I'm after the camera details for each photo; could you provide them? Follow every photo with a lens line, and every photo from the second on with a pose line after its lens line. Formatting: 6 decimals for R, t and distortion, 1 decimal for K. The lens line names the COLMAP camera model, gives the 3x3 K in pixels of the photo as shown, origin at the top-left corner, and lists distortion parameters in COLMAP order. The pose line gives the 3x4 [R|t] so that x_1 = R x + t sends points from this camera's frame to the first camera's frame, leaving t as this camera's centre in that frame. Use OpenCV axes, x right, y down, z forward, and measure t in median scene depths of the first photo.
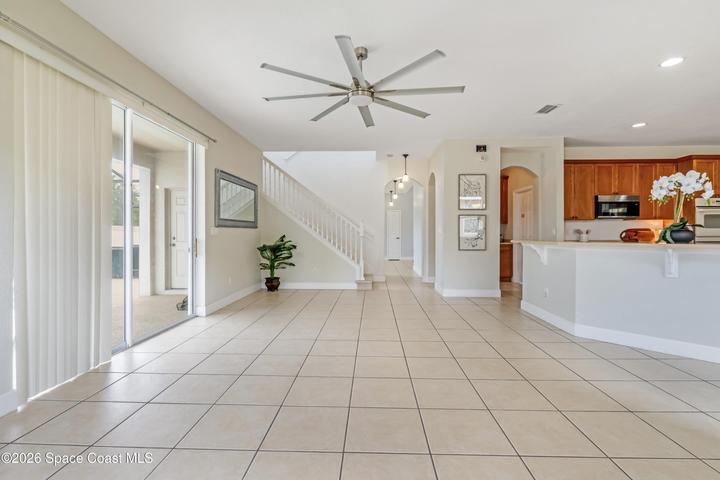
lens RADIAL K [[336.6, 0, 361.1], [0, 336.6, 235.2], [0, 0, 1]] dist [0.000412, -0.001059]
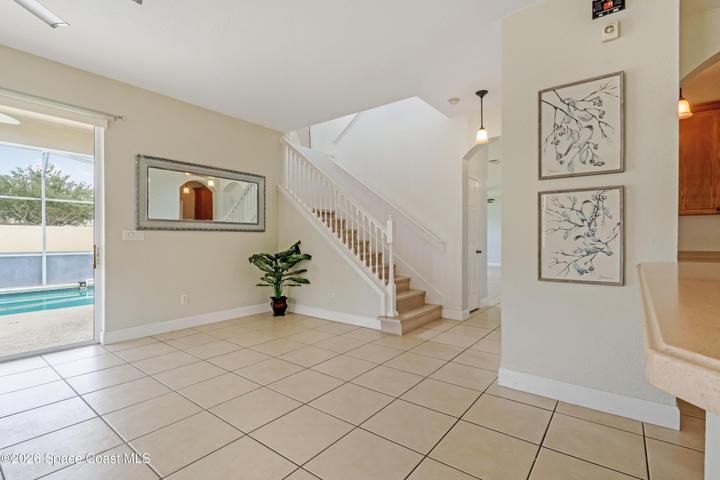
lens RADIAL K [[336.6, 0, 359.5], [0, 336.6, 240.3], [0, 0, 1]] dist [0.000412, -0.001059]
pose [[0.805319, 0.002654, -0.592836, 0.327996], [-0.004226, 0.999990, -0.001264, -0.001087], [0.592826, 0.003523, 0.805323, 0.503328]]
